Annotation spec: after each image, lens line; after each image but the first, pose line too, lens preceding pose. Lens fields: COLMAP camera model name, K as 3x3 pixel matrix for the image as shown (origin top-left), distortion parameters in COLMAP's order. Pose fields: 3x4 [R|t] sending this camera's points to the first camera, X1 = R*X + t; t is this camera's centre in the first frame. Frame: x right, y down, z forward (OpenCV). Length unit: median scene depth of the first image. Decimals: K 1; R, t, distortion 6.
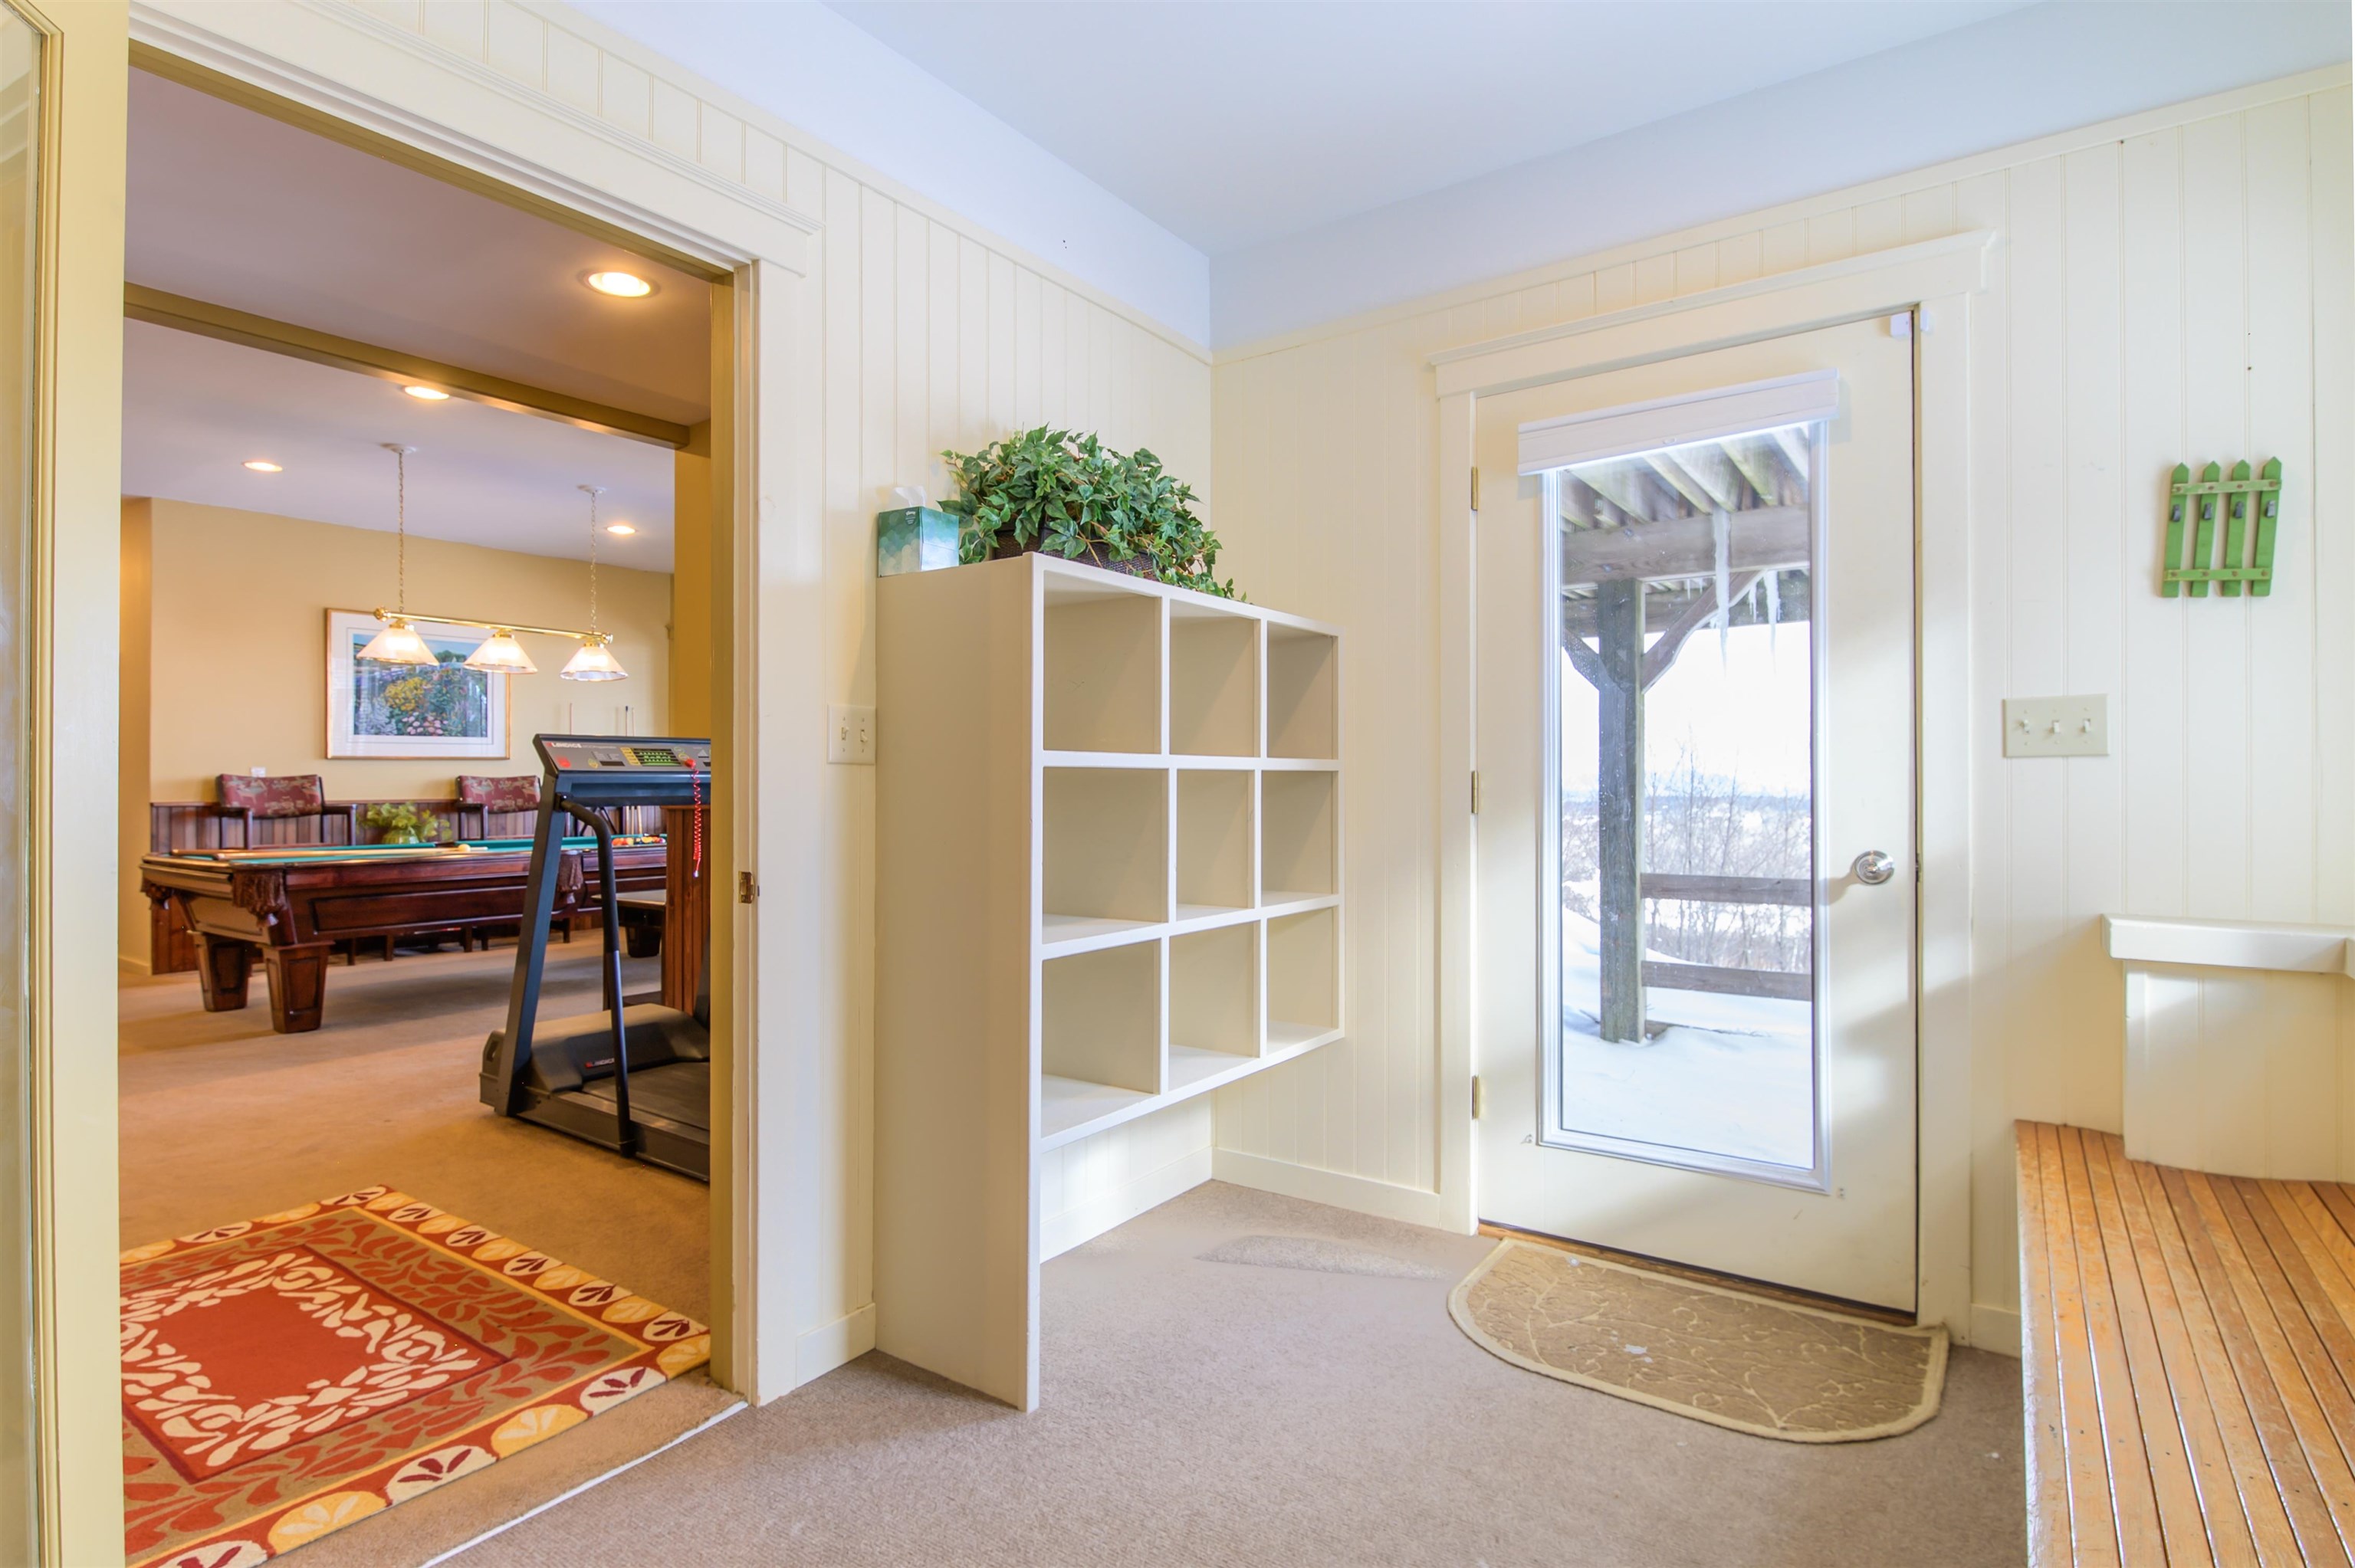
lens RADIAL K [[1176.6, 0, 1179.4], [0, 1176.6, 772.4], [0, 0, 1]] dist [-0.015151, -0.001614]
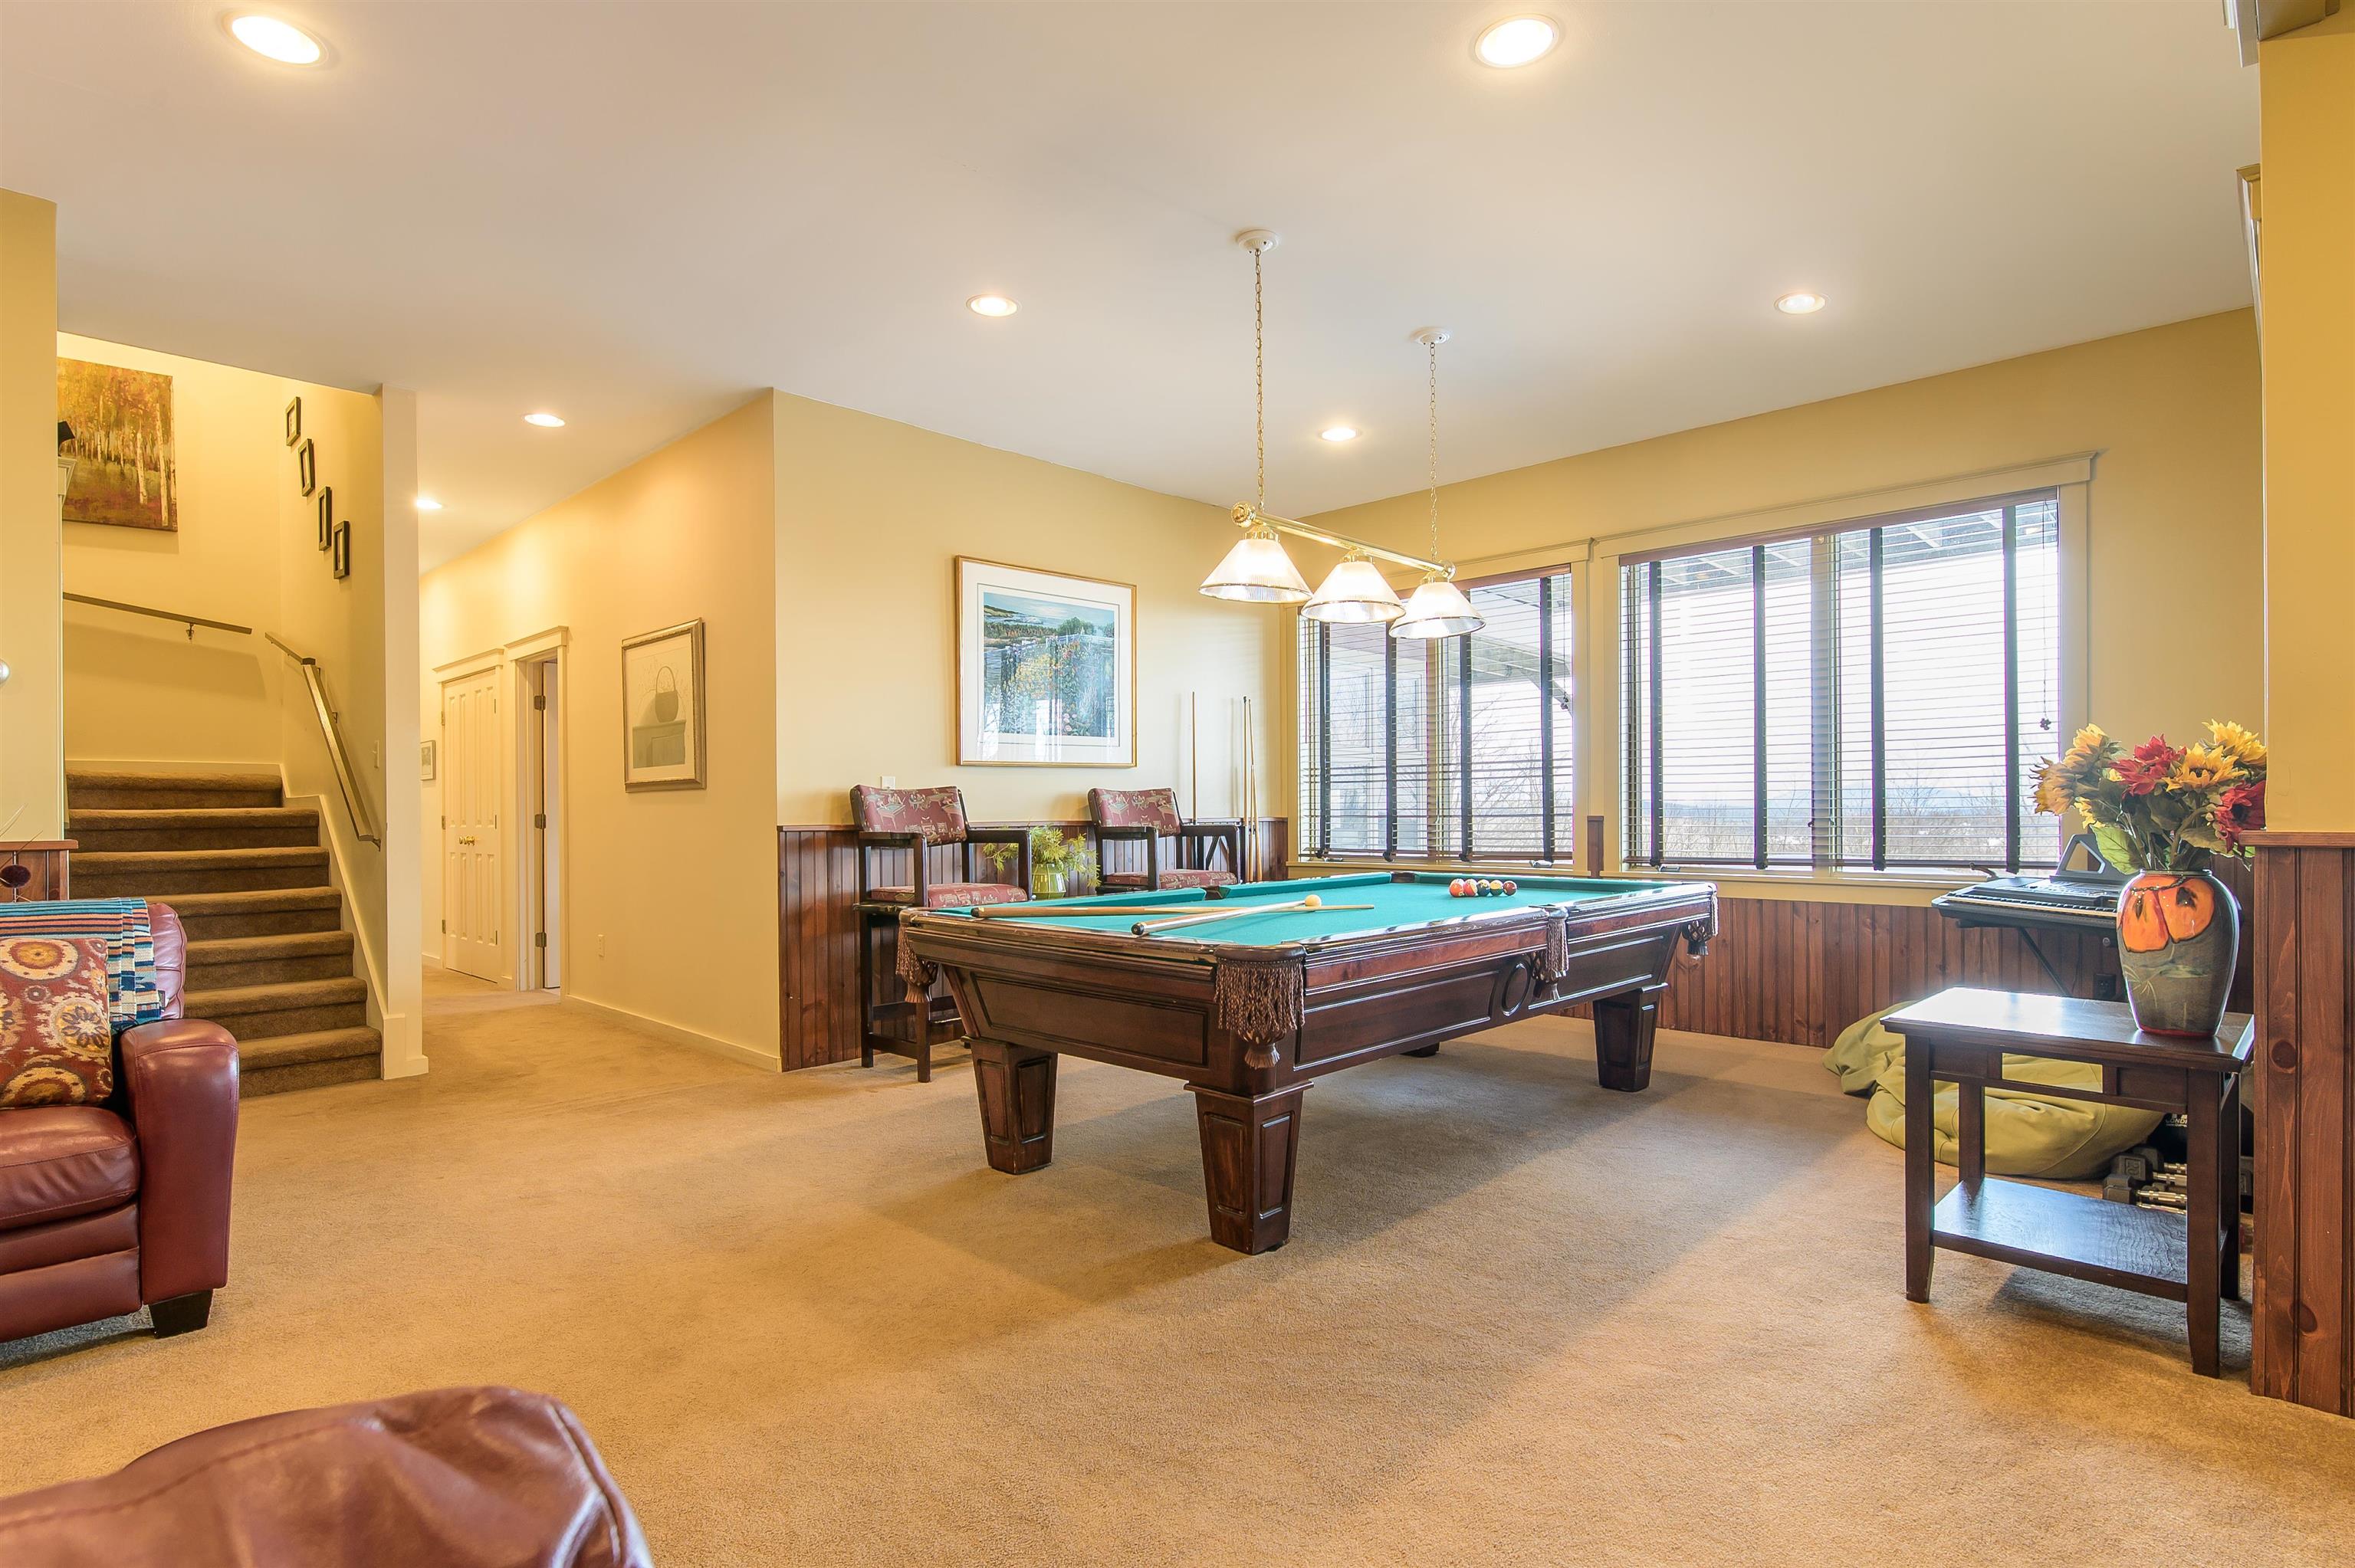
lens RADIAL K [[1176.6, 0, 1177.1], [0, 1176.6, 801.1], [0, 0, 1]] dist [-0.015151, -0.001614]
pose [[0.983684, 0.004339, -0.179852, -0.479995], [-0.002507, 0.999943, 0.010413, 0.002951], [0.179887, -0.009792, 0.983639, 0.317584]]
